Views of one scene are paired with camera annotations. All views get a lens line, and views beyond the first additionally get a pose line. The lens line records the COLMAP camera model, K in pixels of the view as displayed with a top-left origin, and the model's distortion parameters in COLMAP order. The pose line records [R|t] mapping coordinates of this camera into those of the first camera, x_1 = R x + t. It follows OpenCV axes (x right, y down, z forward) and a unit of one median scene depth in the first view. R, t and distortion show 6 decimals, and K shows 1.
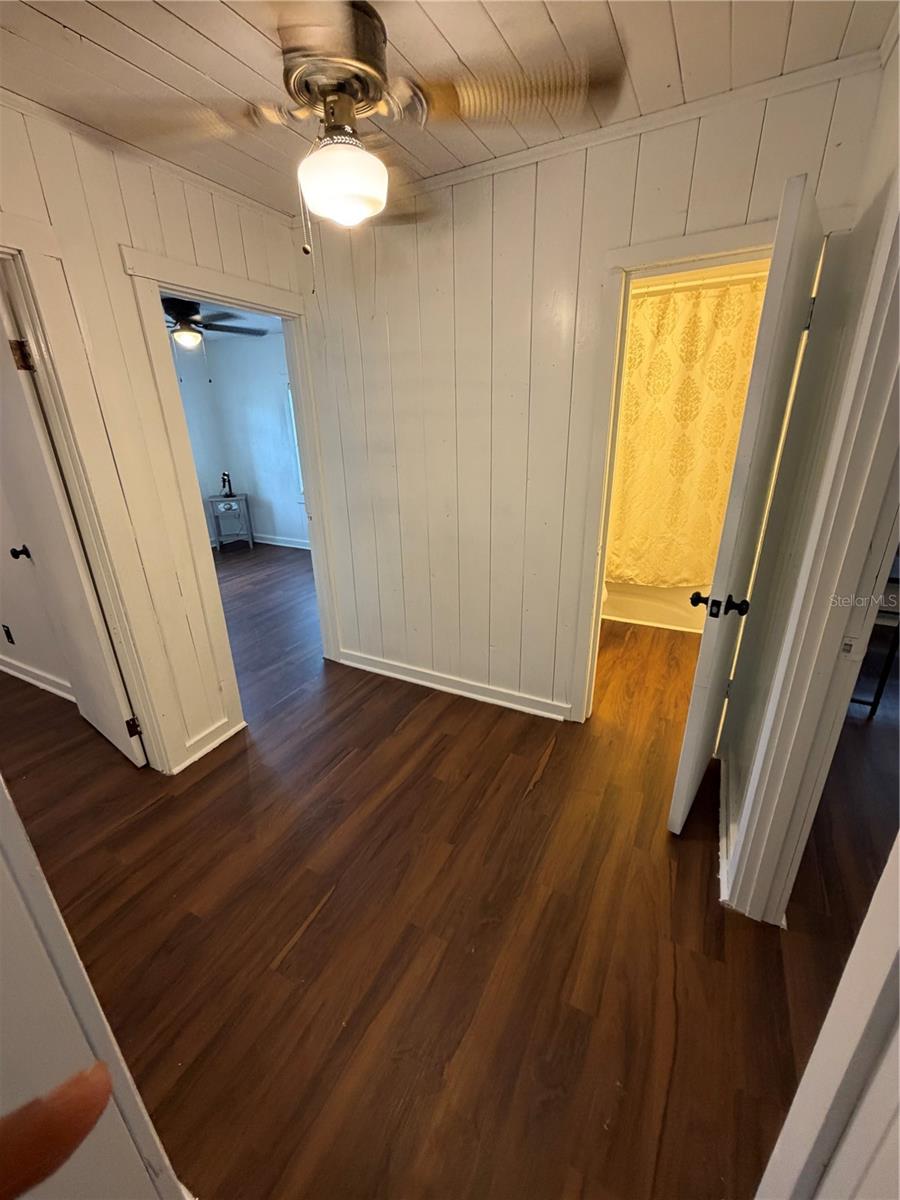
lens RADIAL K [[481.8, 0, 448.1], [0, 481.8, 599.1], [0, 0, 1]] dist [0.002471, -0.000220]
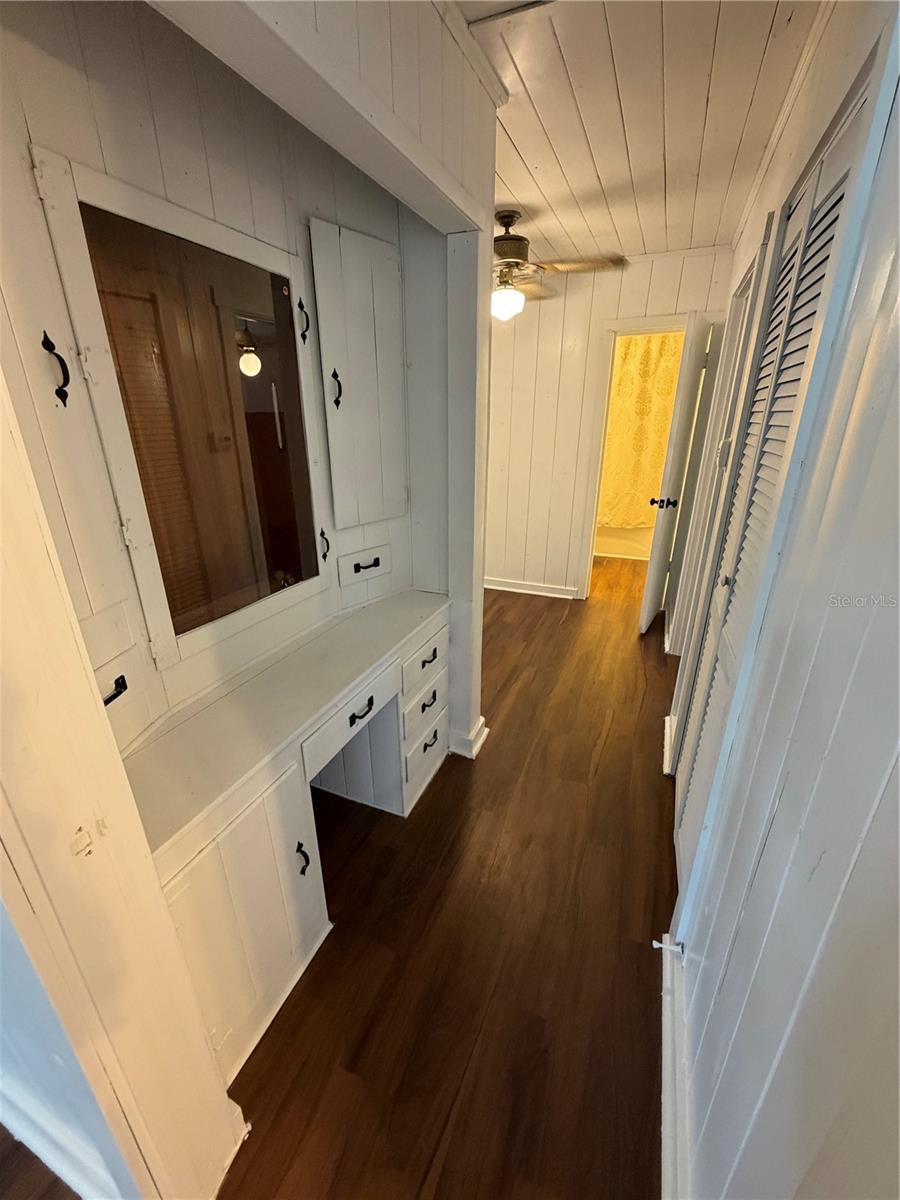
lens RADIAL K [[481.8, 0, 451.5], [0, 481.8, 595.6], [0, 0, 1]] dist [0.002471, -0.000220]
pose [[0.995523, -0.008652, 0.094125, -0.304399], [0.008378, 0.999959, 0.003303, 0.224004], [-0.094150, -0.002499, 0.995555, -0.547524]]
